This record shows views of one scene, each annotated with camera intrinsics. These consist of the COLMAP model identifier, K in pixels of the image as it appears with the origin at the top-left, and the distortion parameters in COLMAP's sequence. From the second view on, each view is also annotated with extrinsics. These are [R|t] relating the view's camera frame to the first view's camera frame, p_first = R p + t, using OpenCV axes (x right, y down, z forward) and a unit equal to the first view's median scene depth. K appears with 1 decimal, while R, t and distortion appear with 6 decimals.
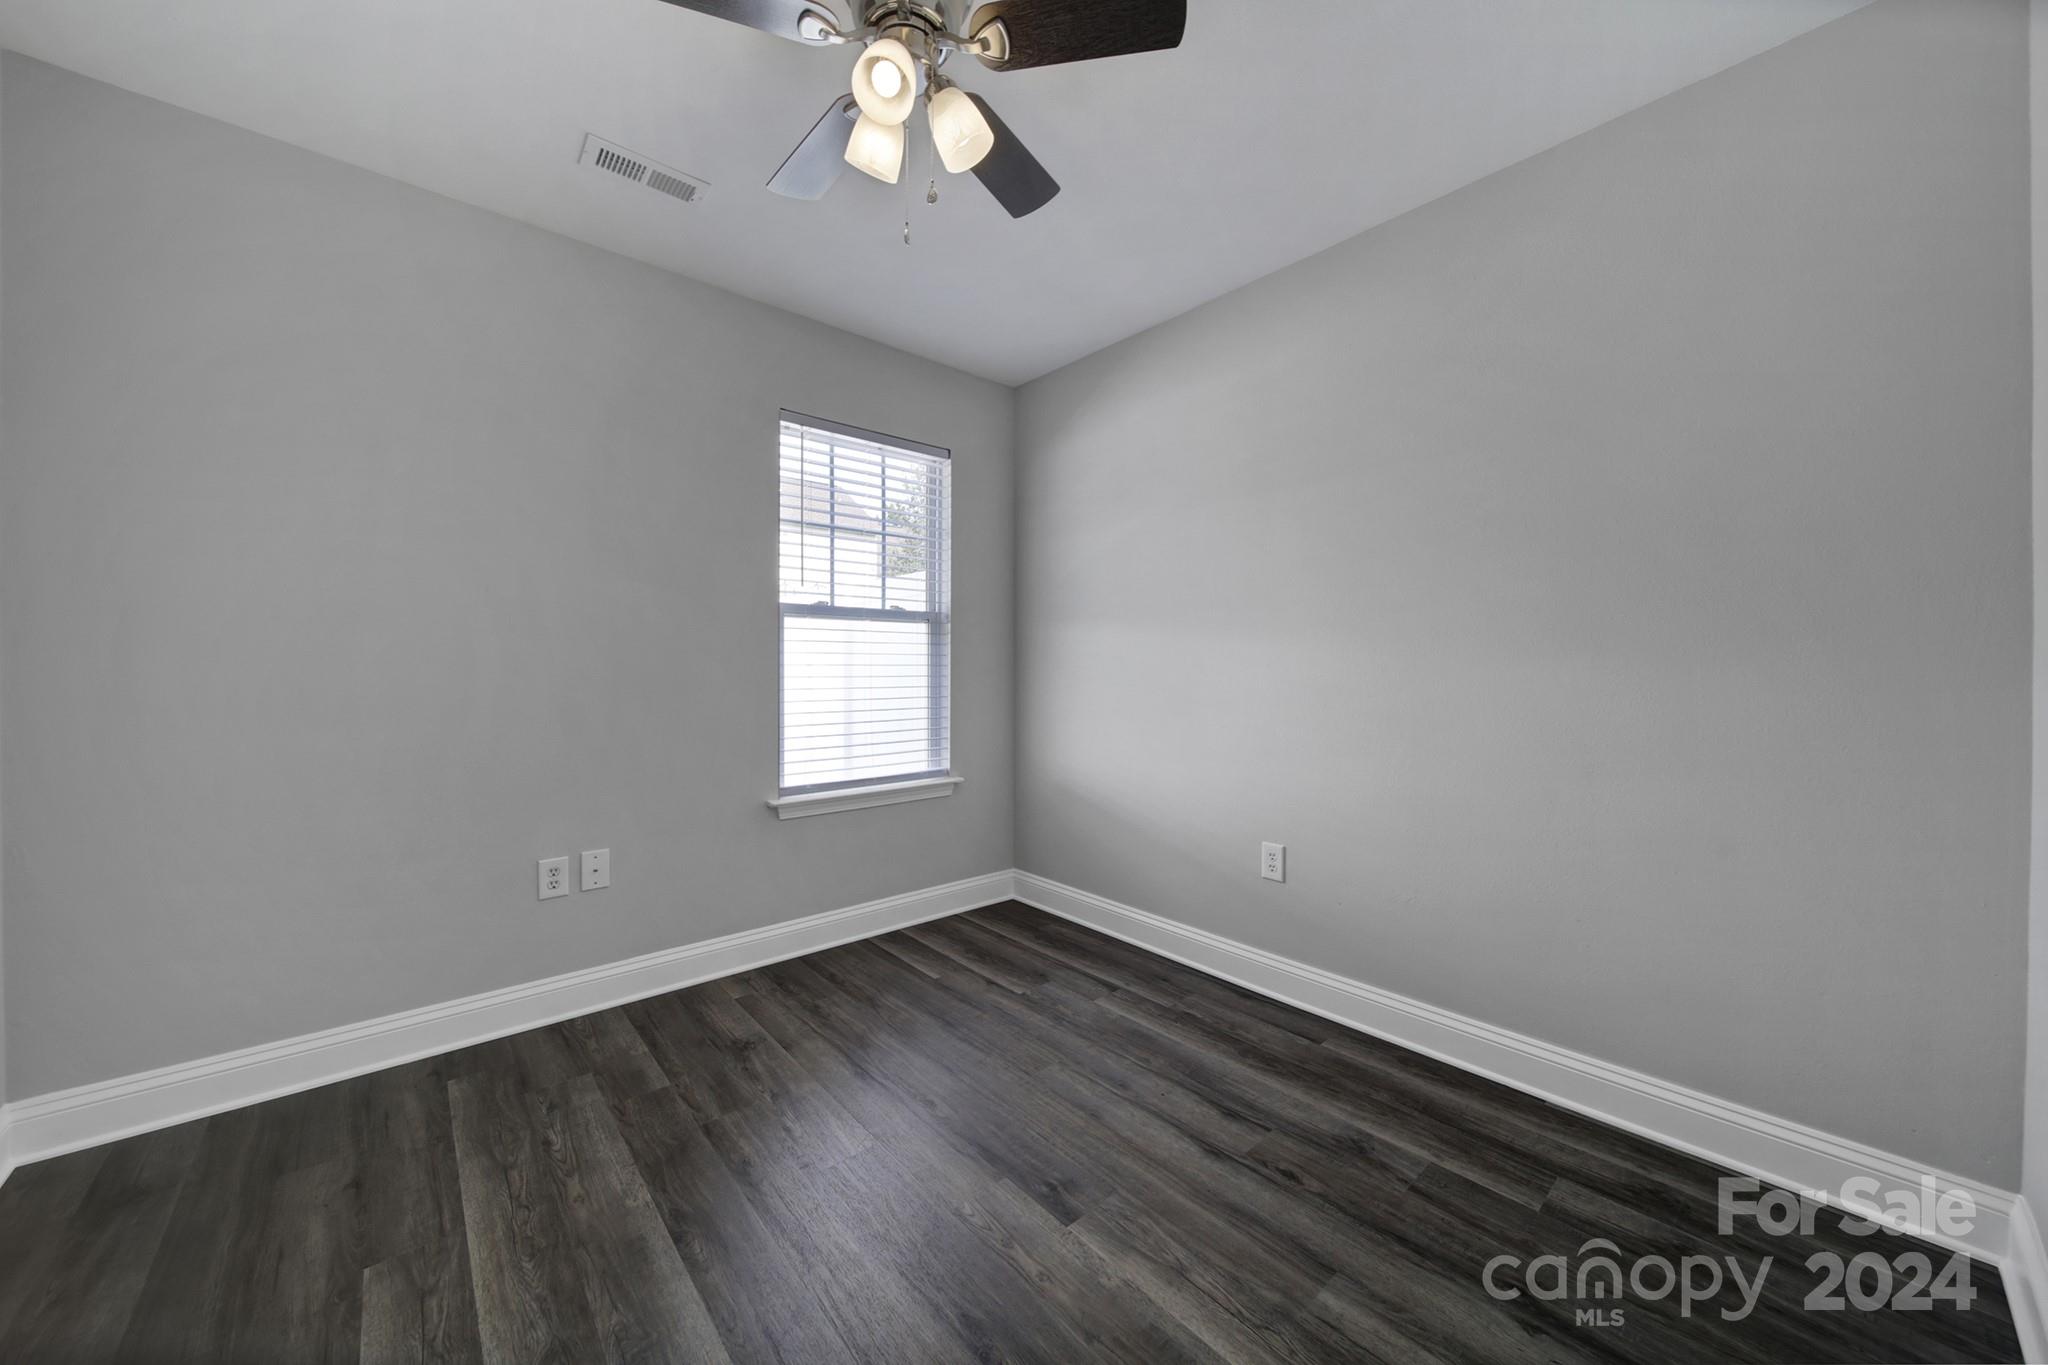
lens RADIAL K [[724.4, 0, 1022.8], [0, 724.4, 678.0], [0, 0, 1]] dist [-0.001822, -0.000400]
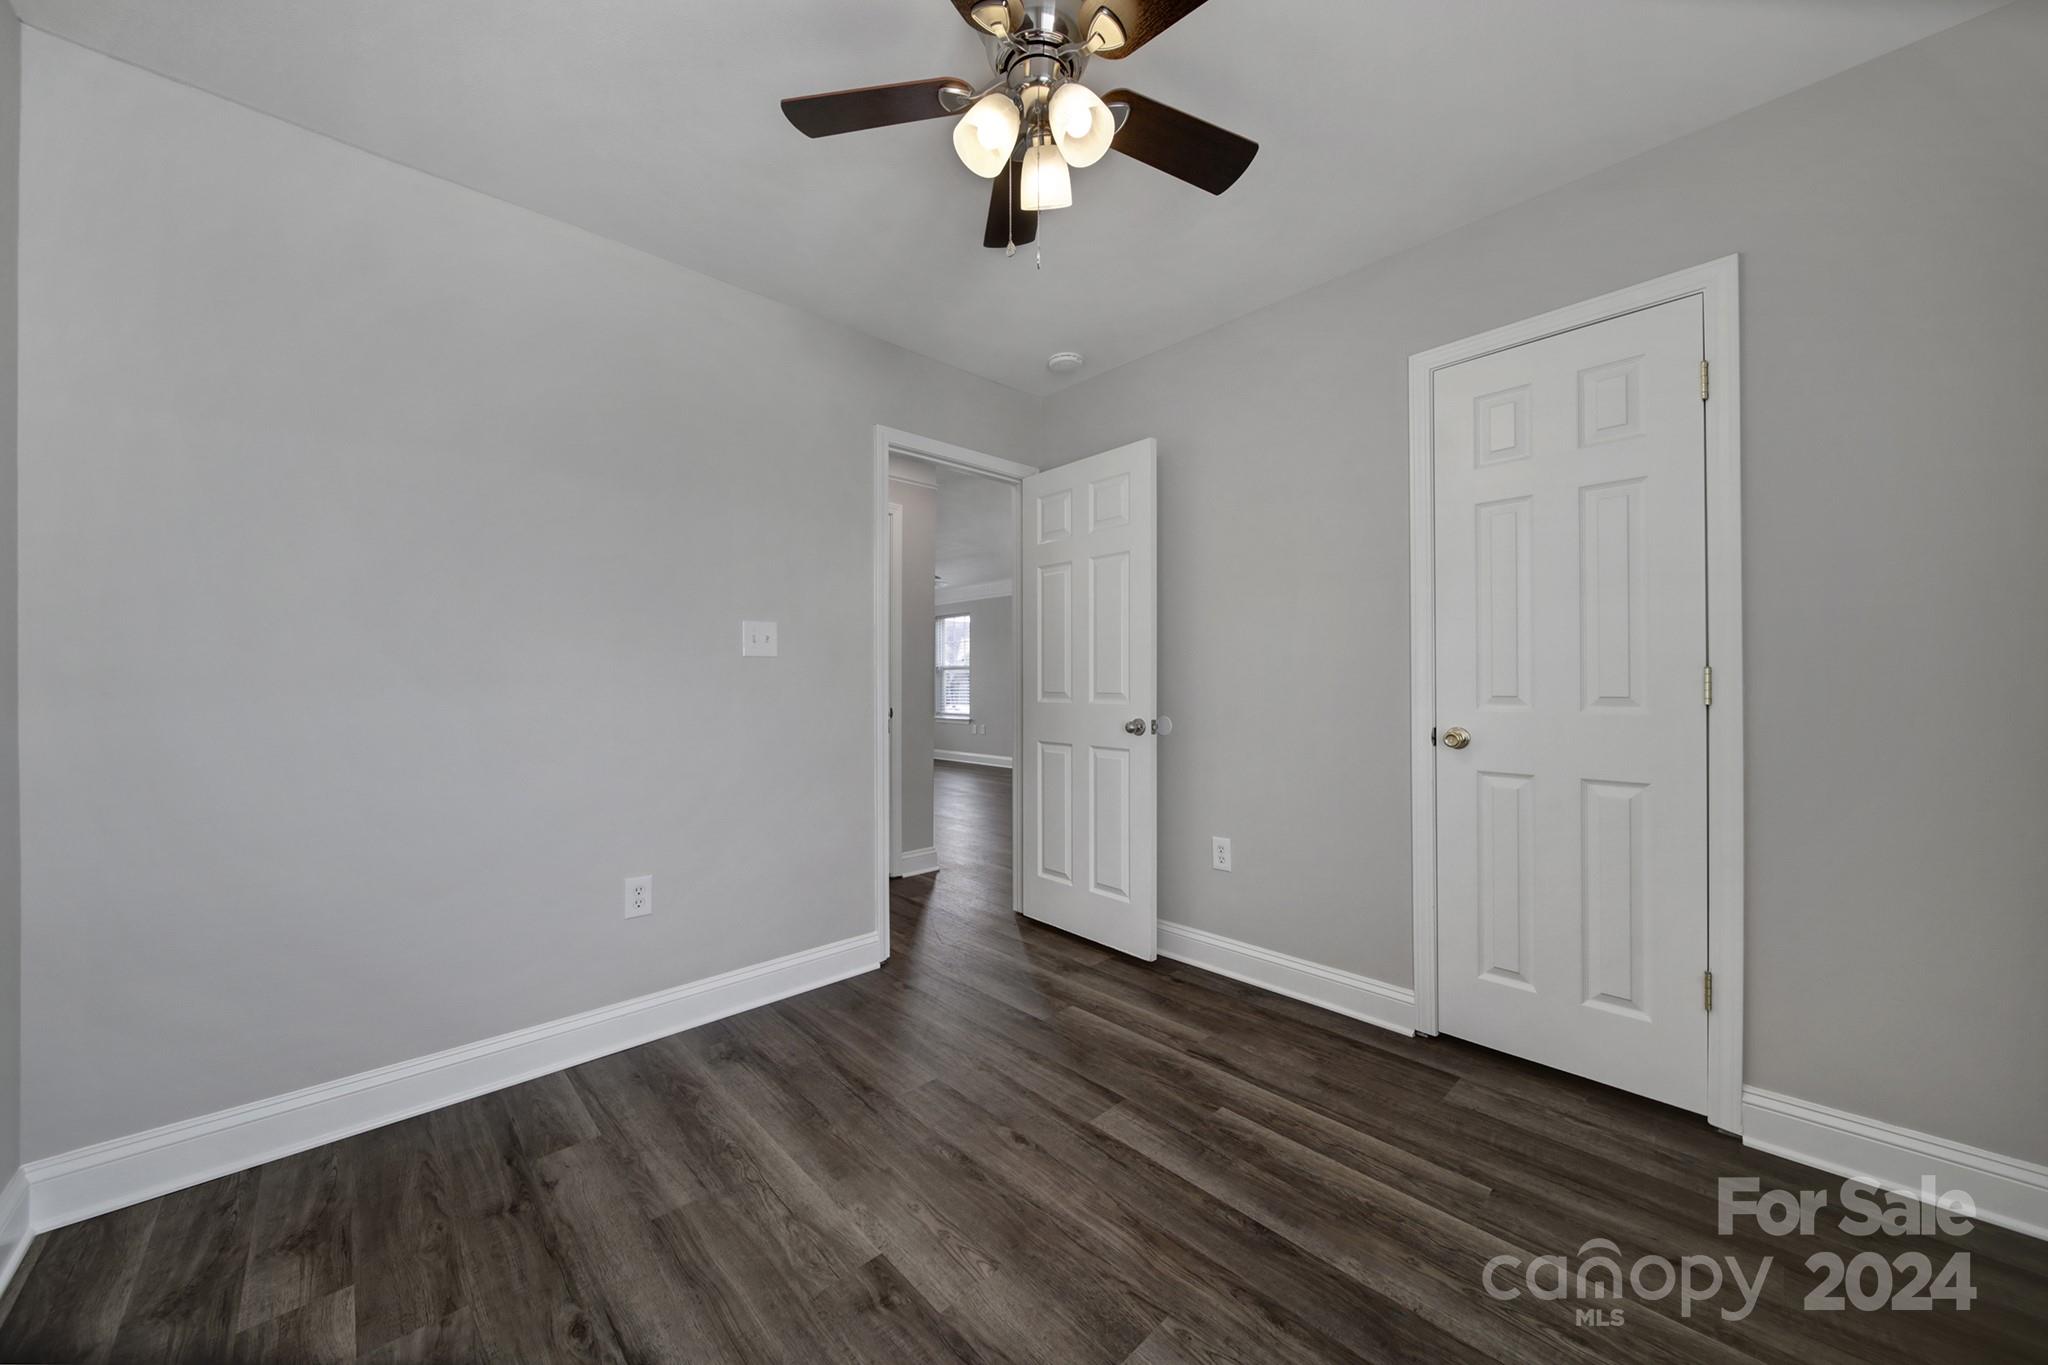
lens RADIAL K [[724.4, 0, 1022.8], [0, 724.4, 678.0], [0, 0, 1]] dist [-0.001822, -0.000400]
pose [[-0.999335, 0.004592, -0.036181, -0.102413], [0.004487, 0.999985, 0.002981, -0.022954], [0.036194, 0.002816, -0.999341, 2.070909]]
